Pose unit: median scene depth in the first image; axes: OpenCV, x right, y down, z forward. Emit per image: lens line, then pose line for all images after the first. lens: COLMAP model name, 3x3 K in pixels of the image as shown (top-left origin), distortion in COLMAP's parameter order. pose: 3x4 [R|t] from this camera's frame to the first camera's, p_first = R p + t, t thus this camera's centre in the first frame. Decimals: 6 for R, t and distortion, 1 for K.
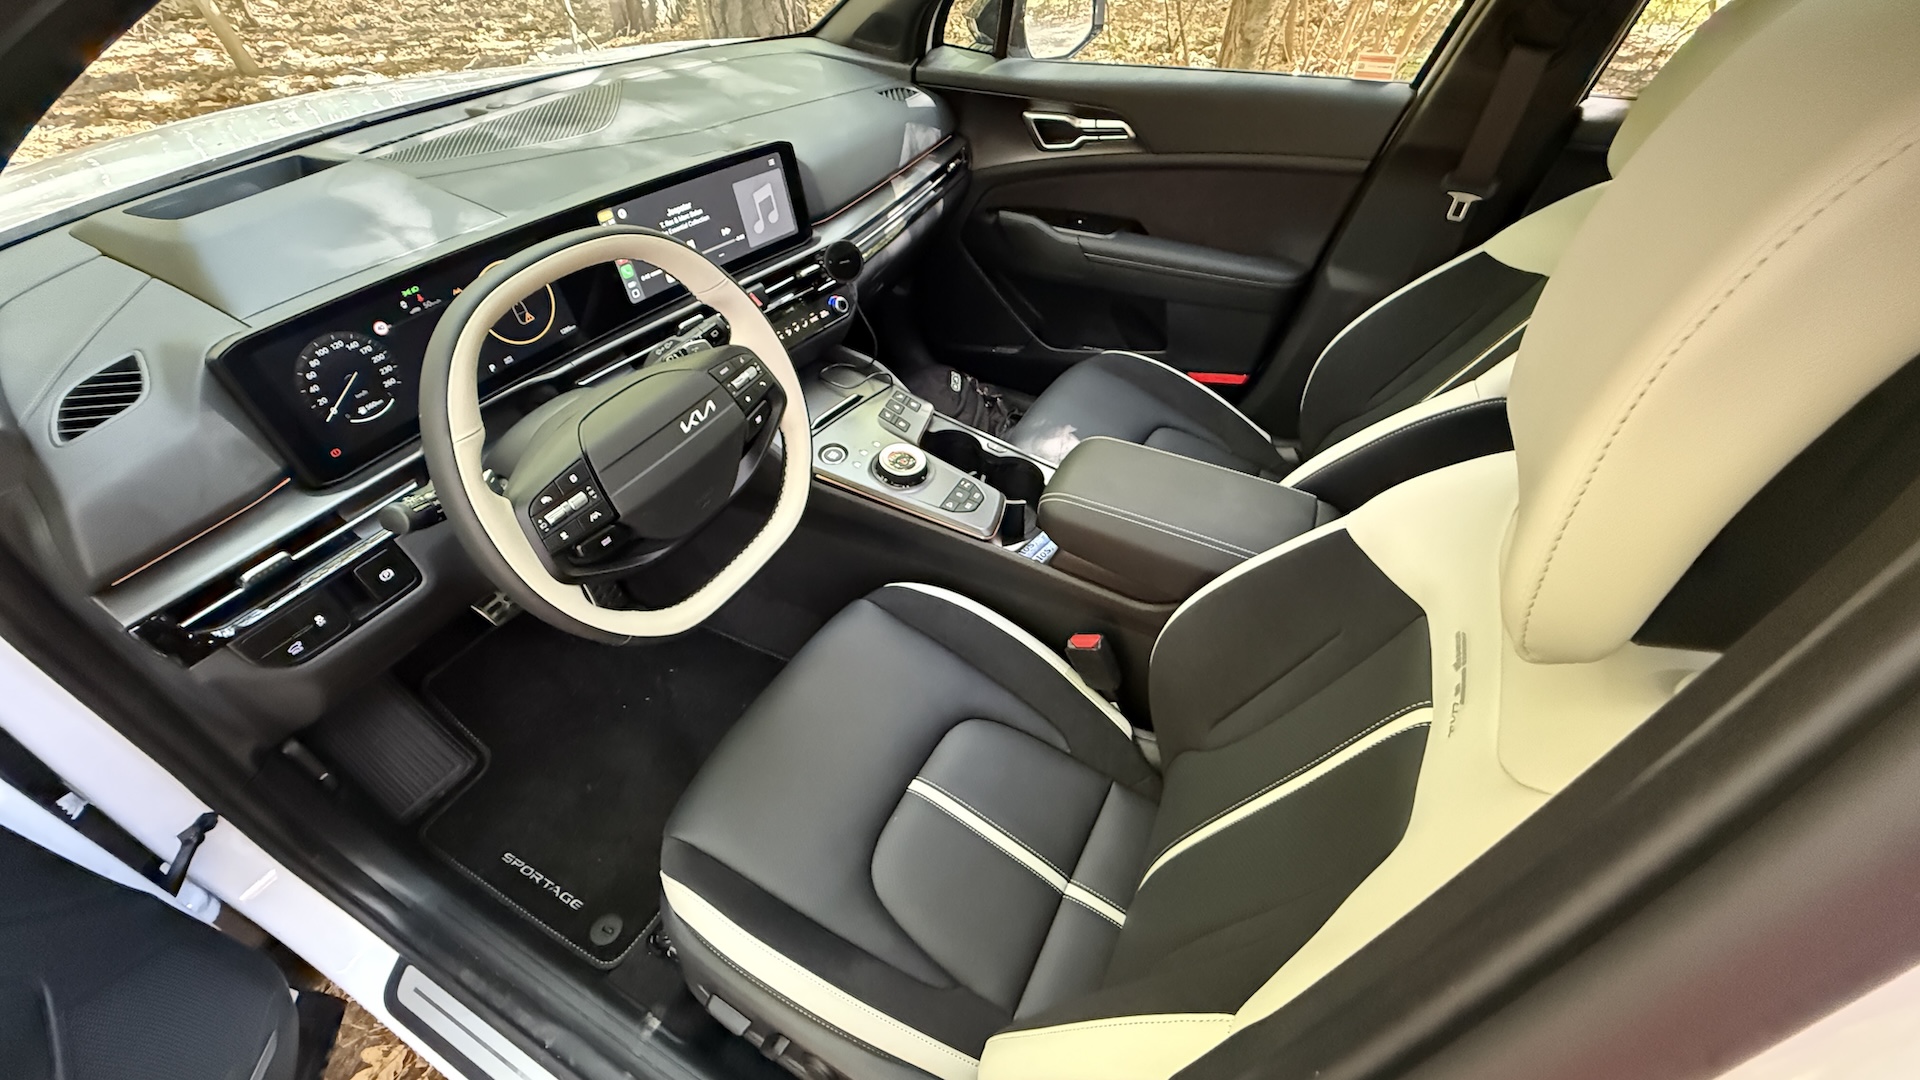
lens RADIAL K [[765.7, 0, 954.6], [0, 765.7, 537.4], [0, 0, 1]] dist [0.000330, -0.000161]
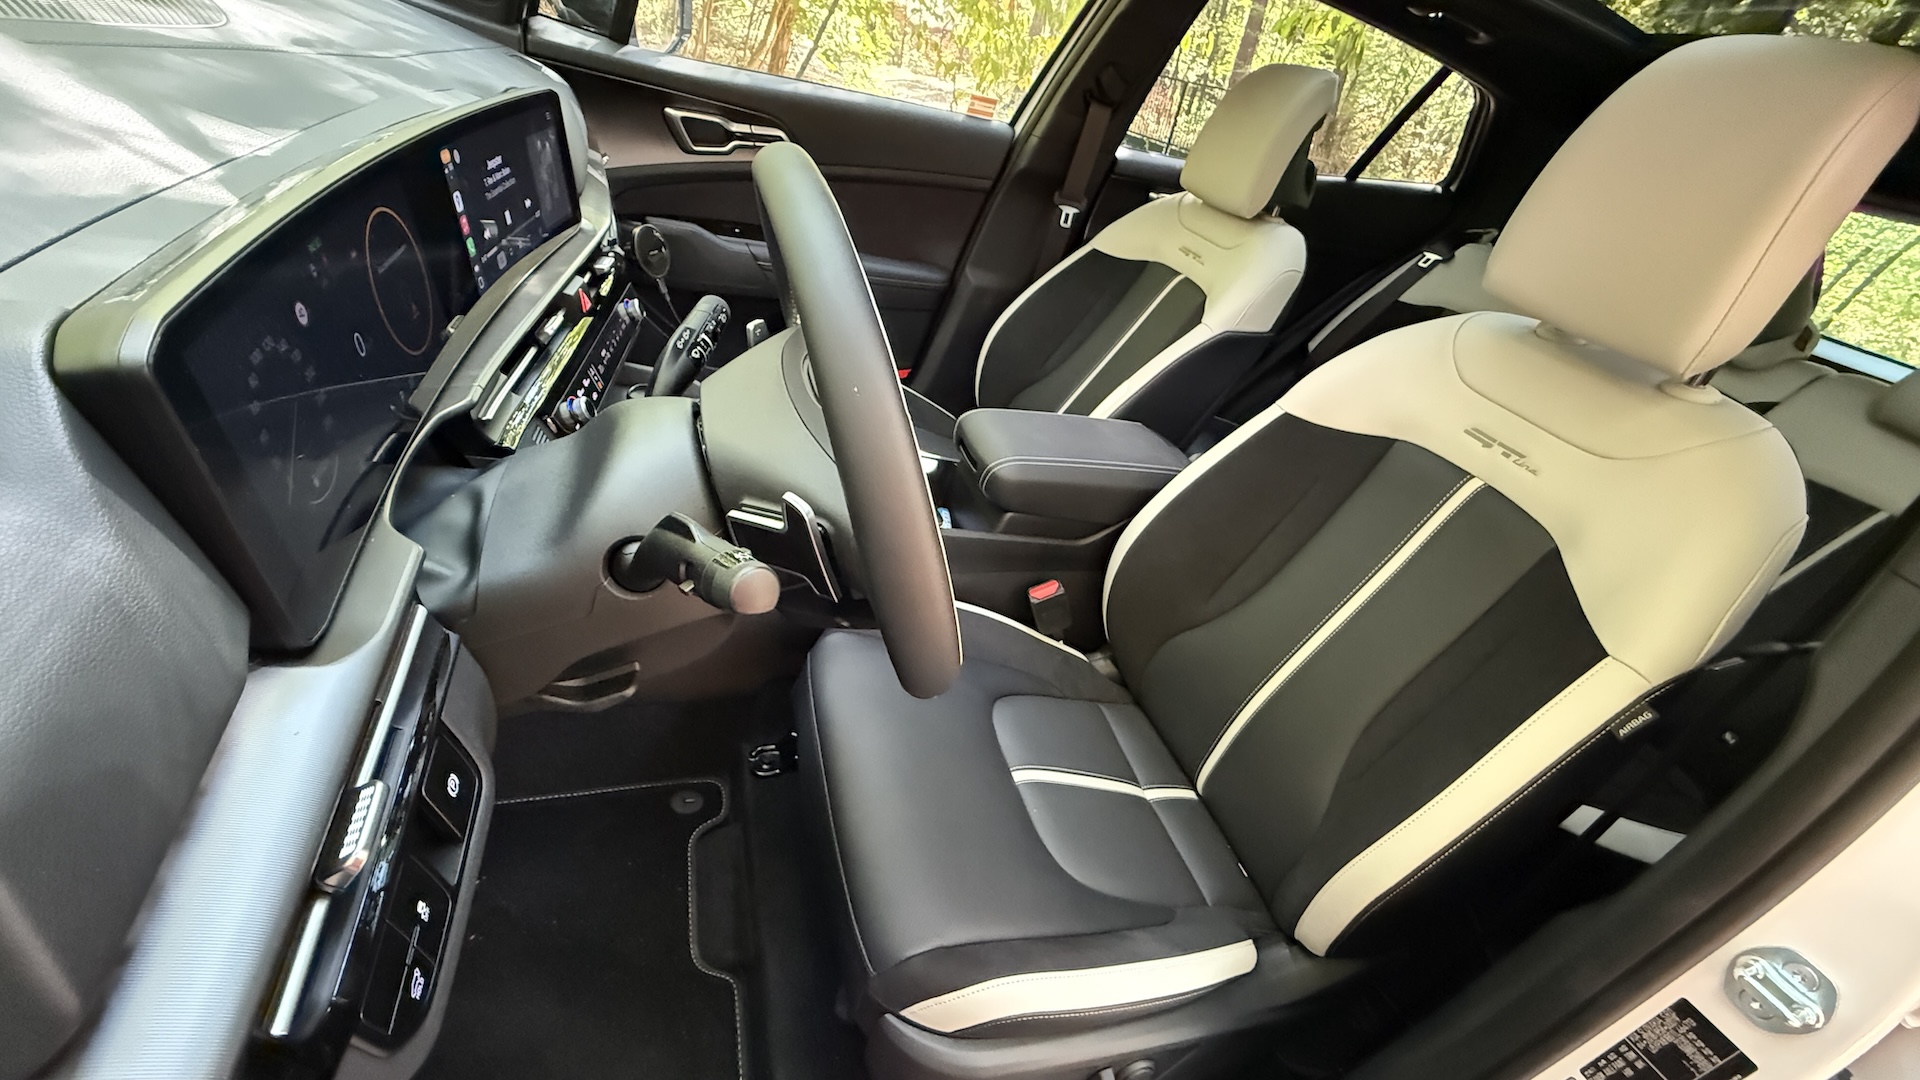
lens RADIAL K [[765.7, 0, 955.1], [0, 765.7, 543.3], [0, 0, 1]] dist [0.000330, -0.000161]
pose [[0.688638, -0.251754, 0.679998, -0.571066], [0.289380, 0.955293, 0.060618, -0.027279], [-0.664858, 0.155034, 0.730704, 0.261451]]
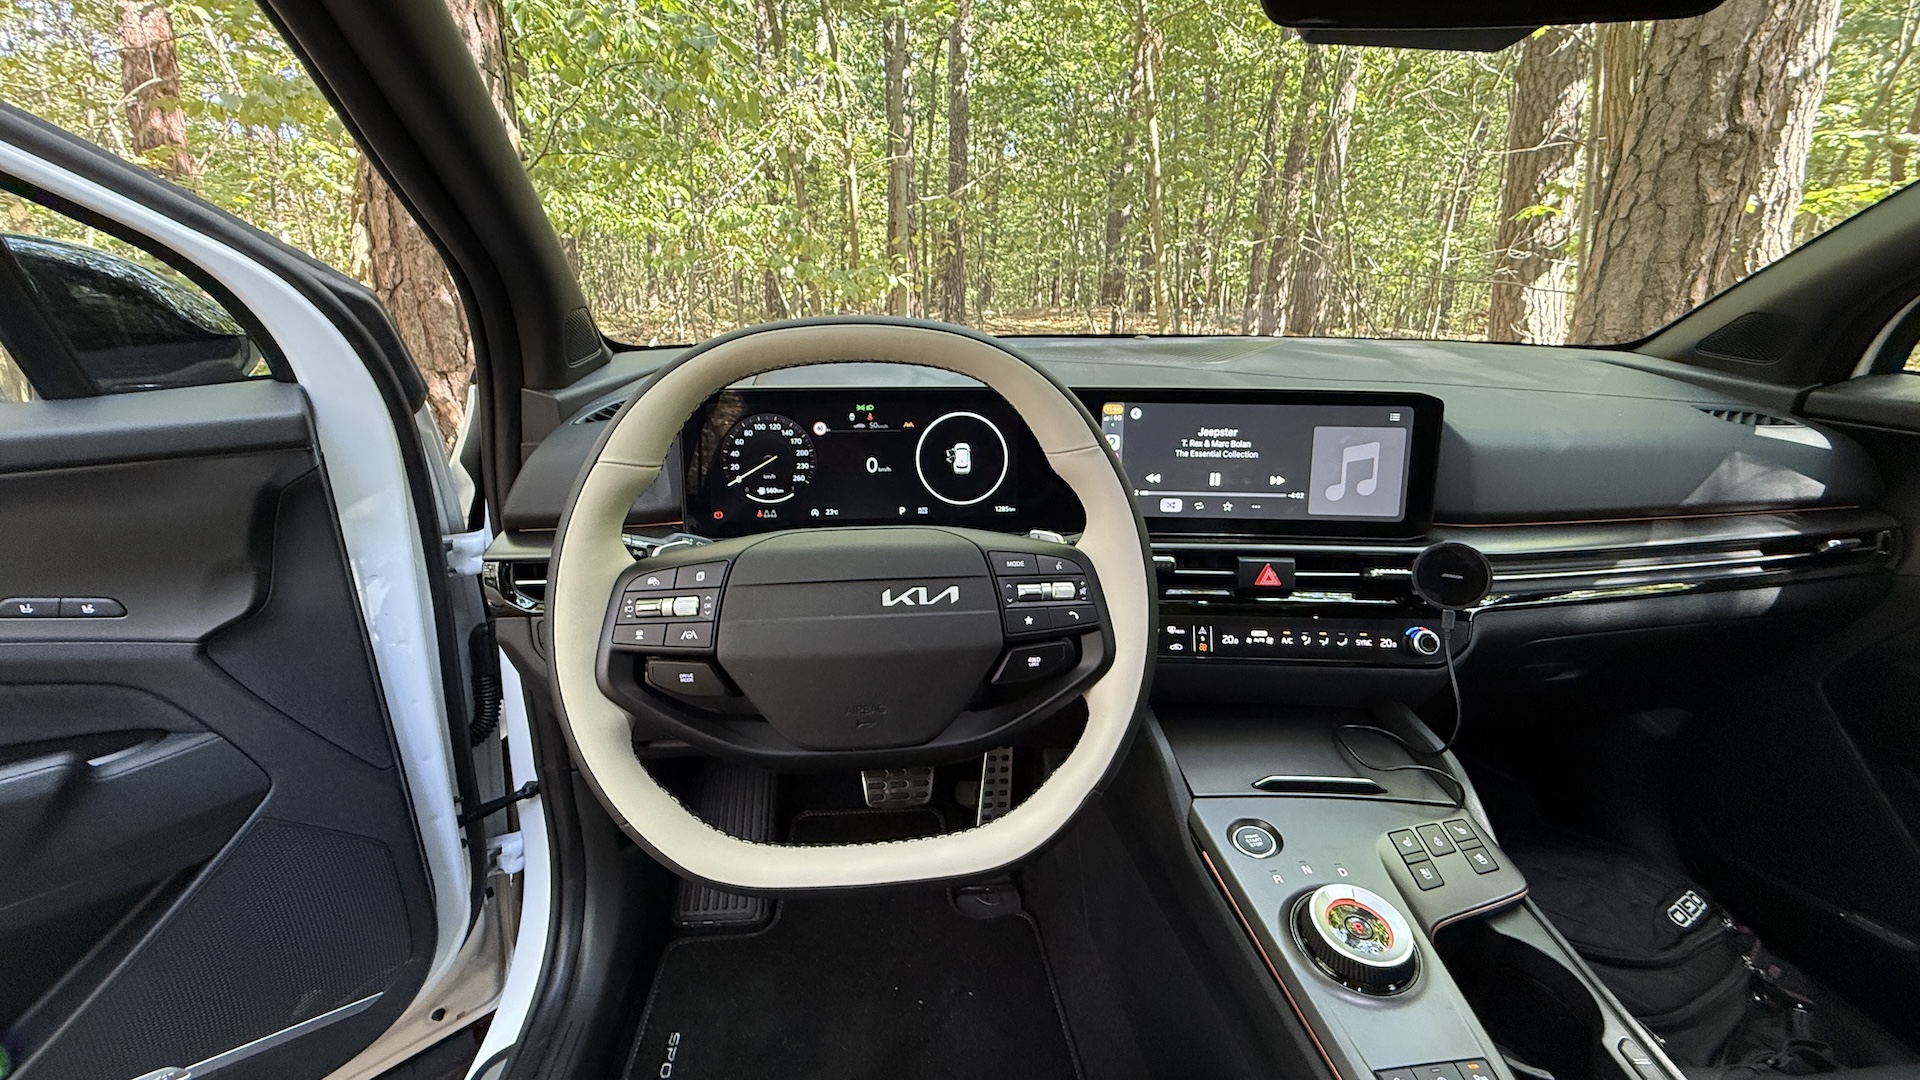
lens RADIAL K [[765.7, 0, 955.4], [0, 765.7, 534.8], [0, 0, 1]] dist [0.000330, -0.000161]
pose [[0.551092, 0.248687, -0.796525, 0.114314], [-0.570315, 0.809062, -0.141983, -0.083804], [0.609129, 0.532516, 0.587698, 0.413064]]
